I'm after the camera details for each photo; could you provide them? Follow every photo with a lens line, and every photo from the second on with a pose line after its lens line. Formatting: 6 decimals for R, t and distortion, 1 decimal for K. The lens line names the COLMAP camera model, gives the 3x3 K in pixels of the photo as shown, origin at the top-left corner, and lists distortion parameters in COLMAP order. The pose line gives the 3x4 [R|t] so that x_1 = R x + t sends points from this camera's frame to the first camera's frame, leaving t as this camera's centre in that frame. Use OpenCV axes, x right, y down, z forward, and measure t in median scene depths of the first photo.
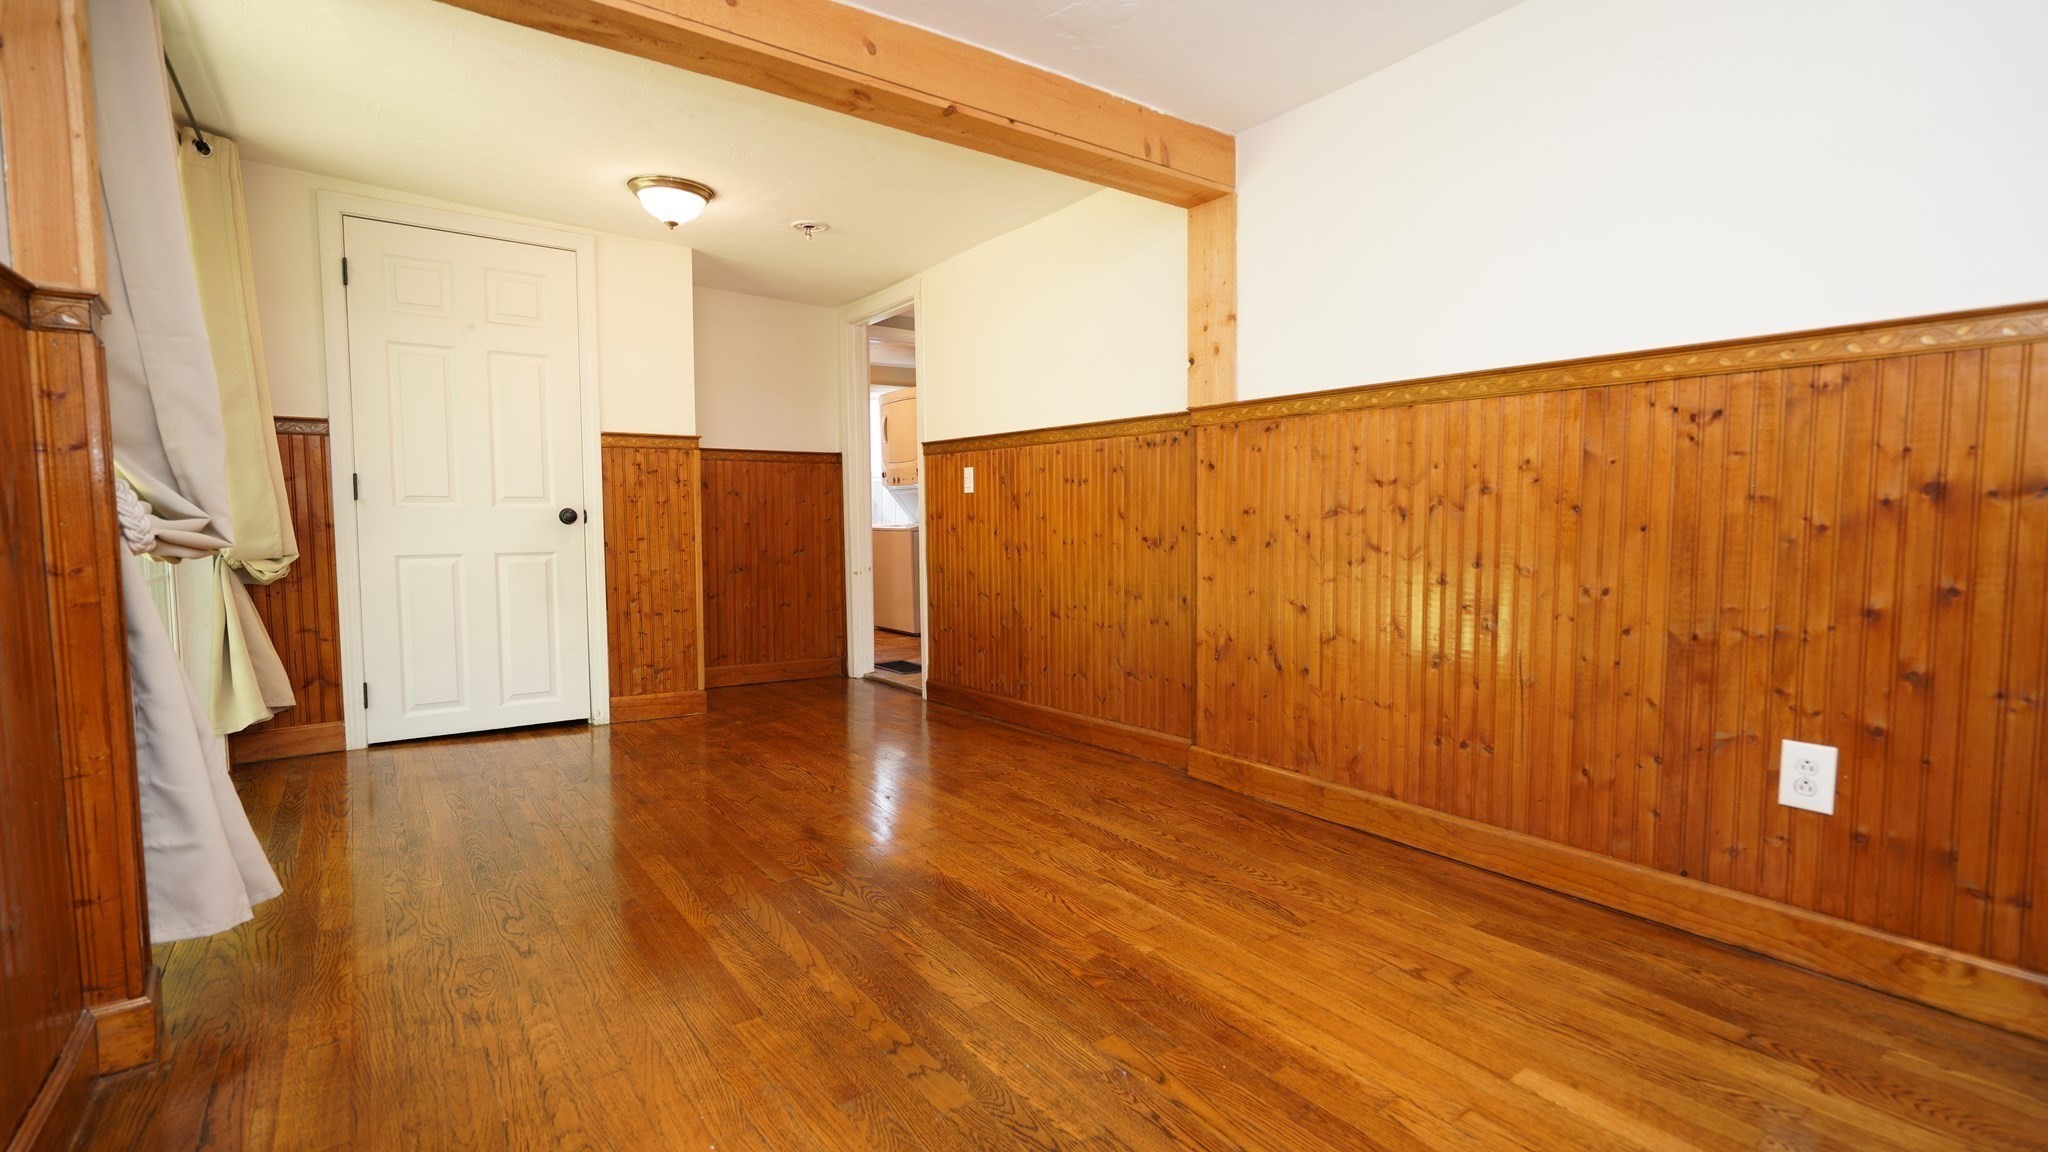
lens RADIAL K [[926.7, 0, 1027.7], [0, 926.7, 576.0], [0, 0, 1]] dist [-0.006718, 0.003971]
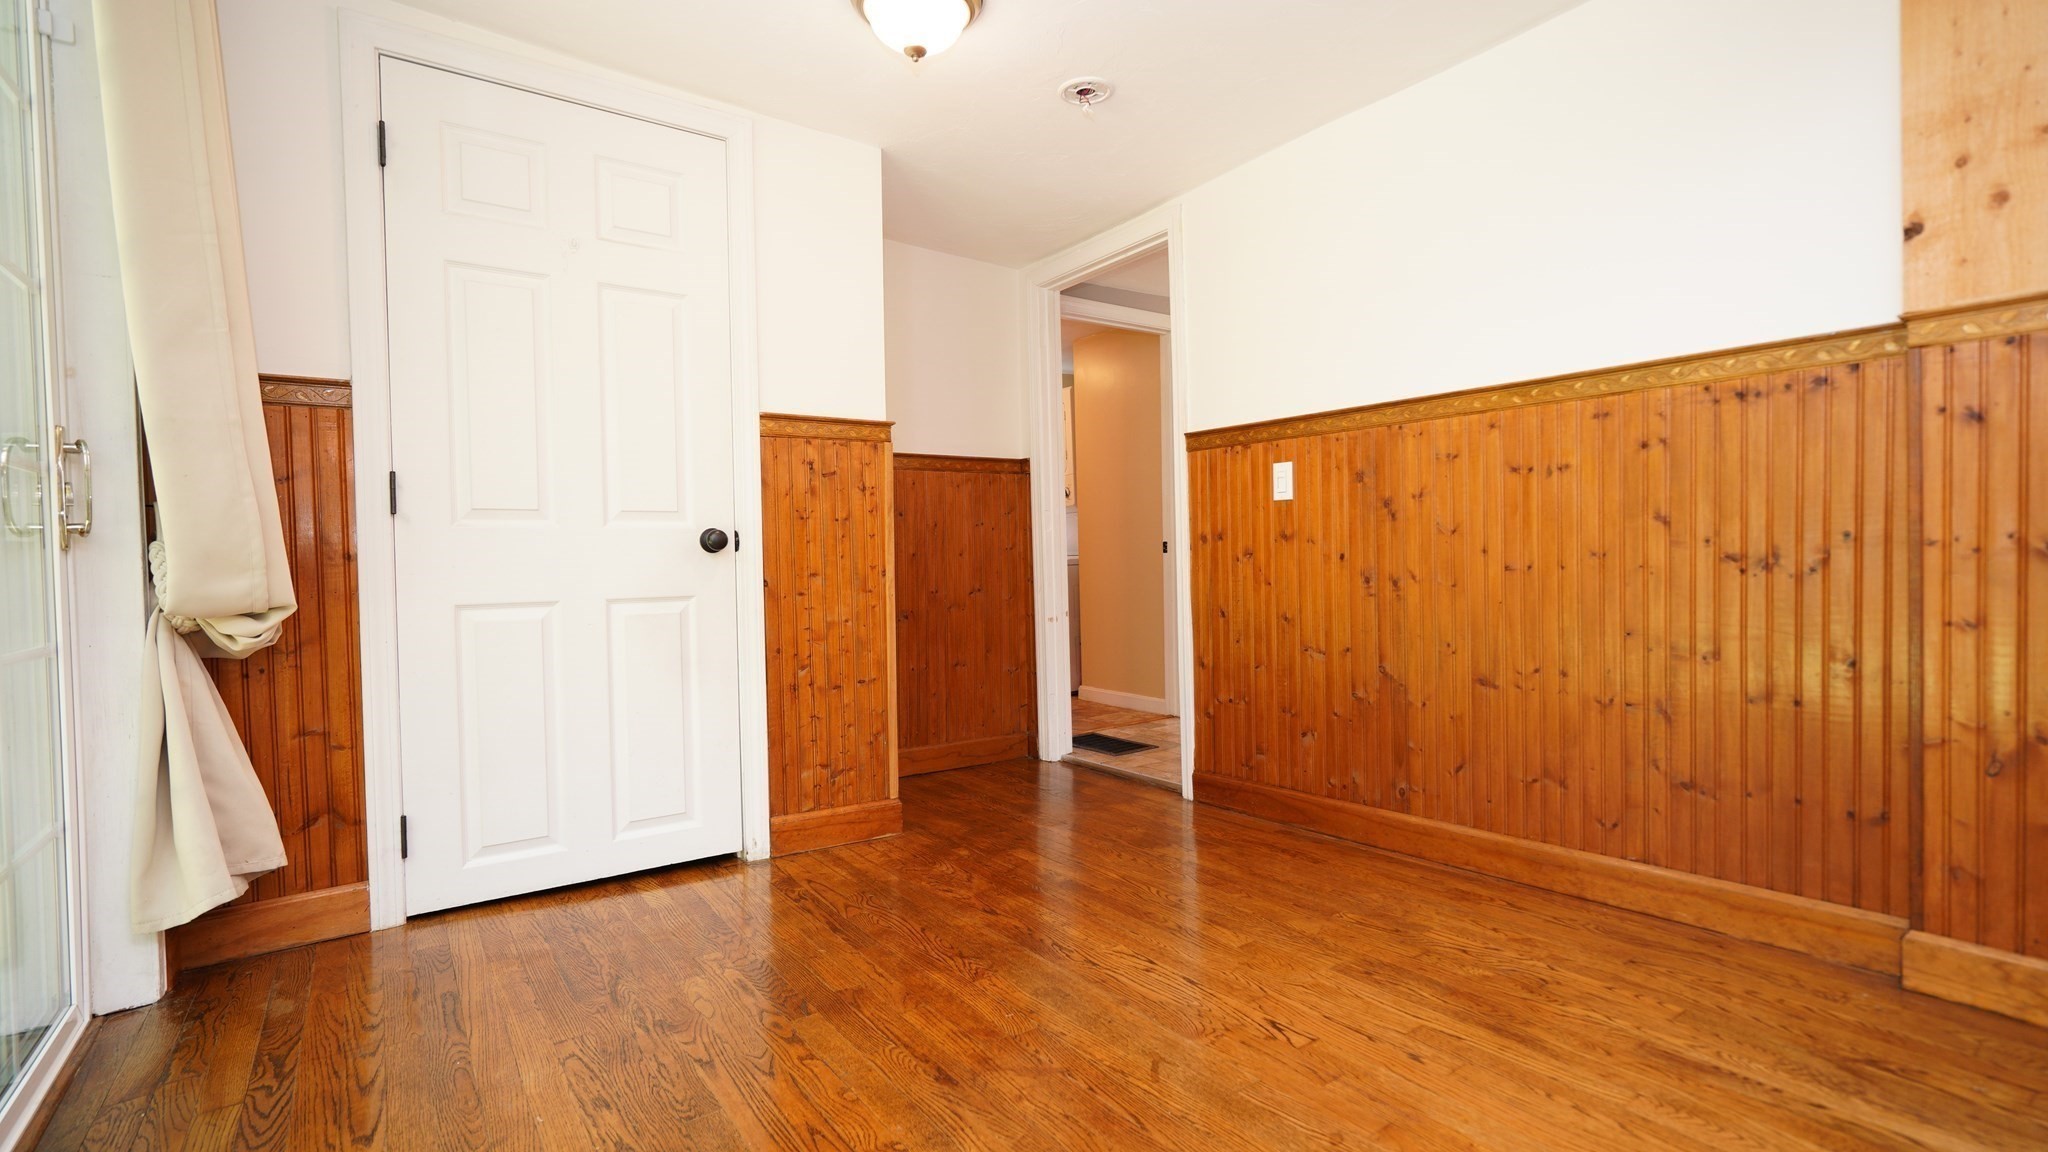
lens RADIAL K [[926.7, 0, 1027.7], [0, 926.7, 576.0], [0, 0, 1]] dist [-0.006718, 0.003971]
pose [[0.999805, -0.015732, -0.011908, -0.281667], [0.015197, 0.998928, -0.043731, -0.008328], [0.012583, 0.043542, 0.998972, 0.371366]]
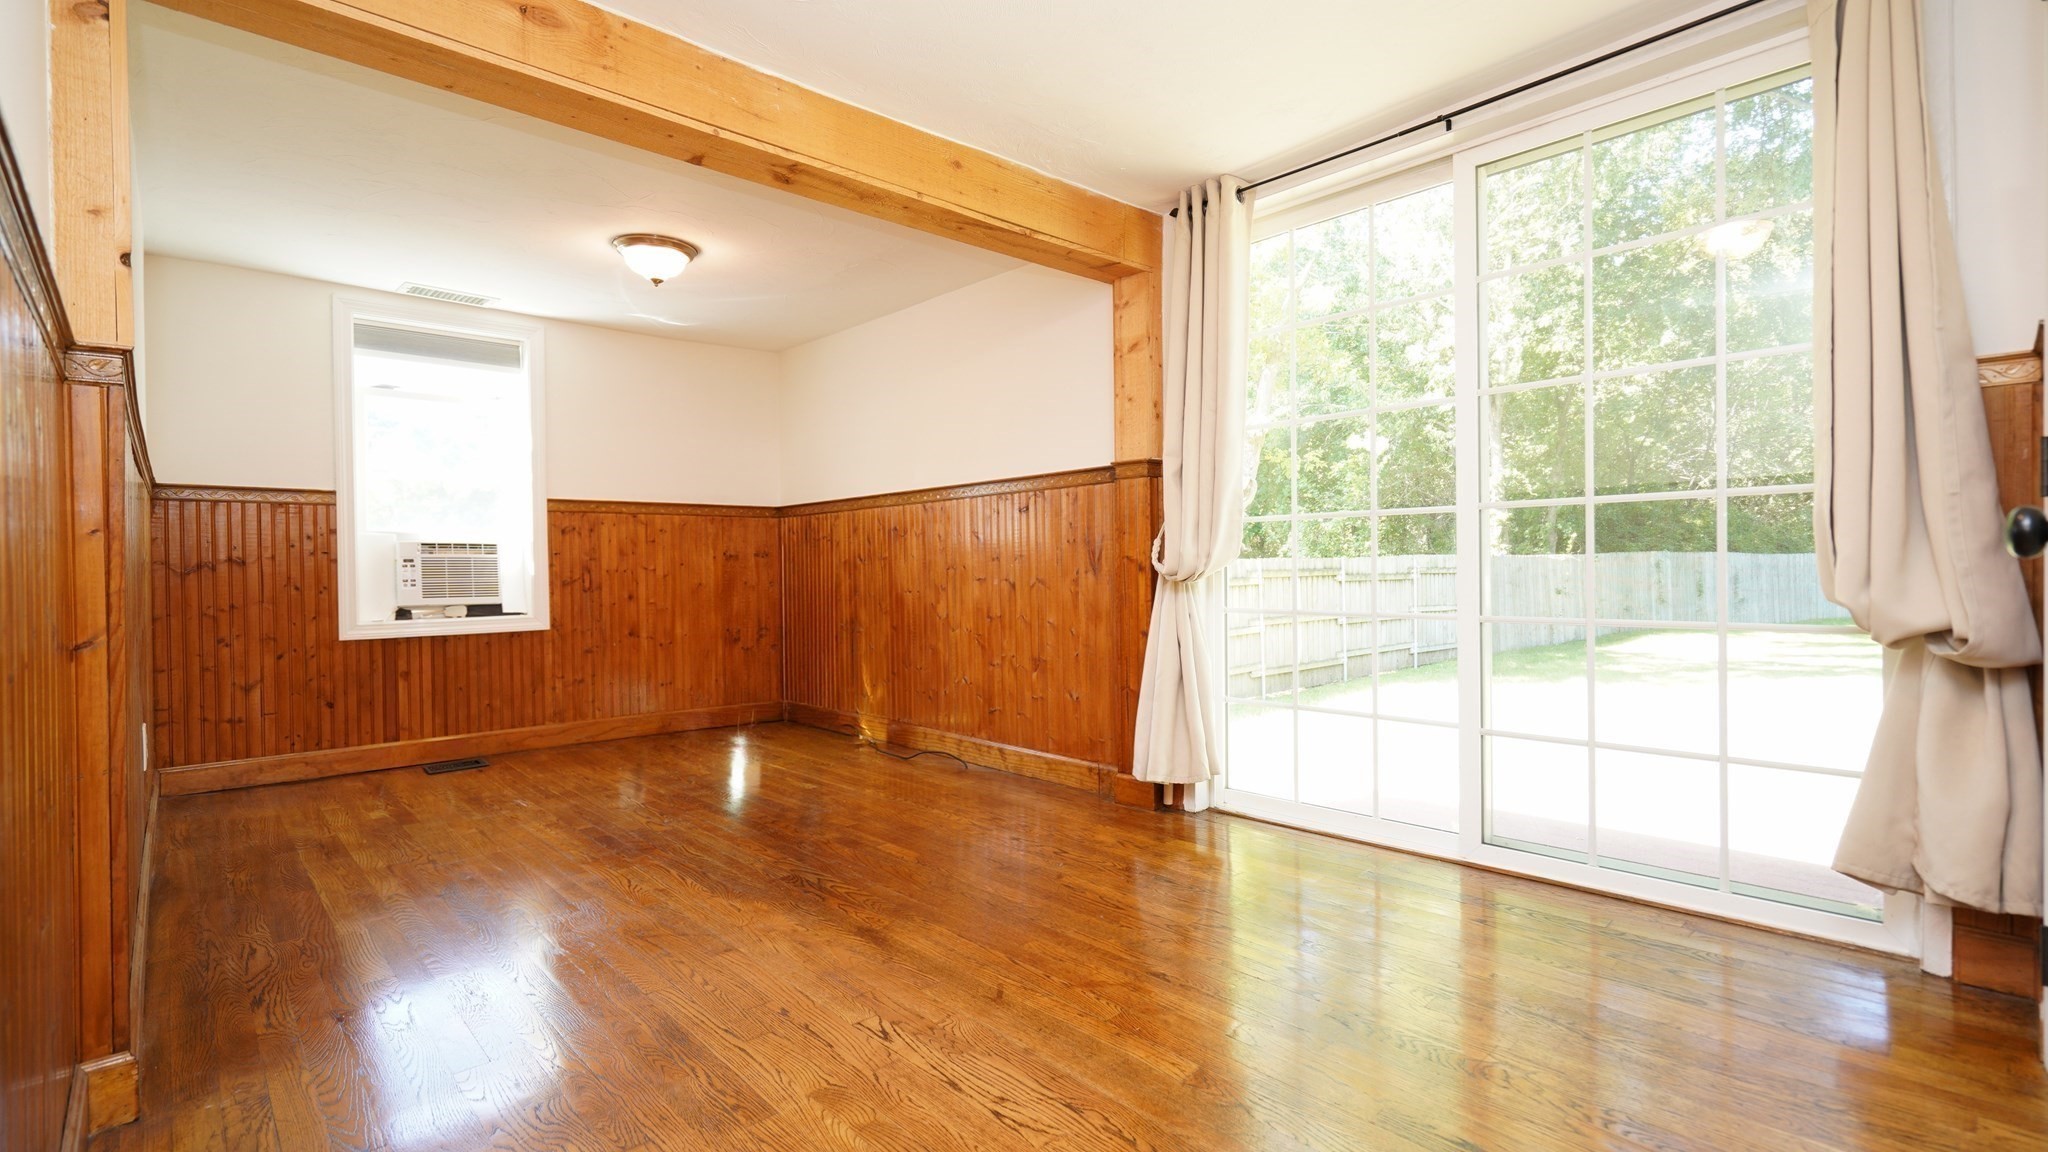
lens RADIAL K [[926.7, 0, 1027.7], [0, 926.7, 576.0], [0, 0, 1]] dist [-0.006718, 0.003971]
pose [[-0.992052, 0.018527, -0.124460, -0.190344], [0.008719, 0.996845, 0.078897, -0.078893], [0.125529, 0.077185, -0.989083, 1.271600]]
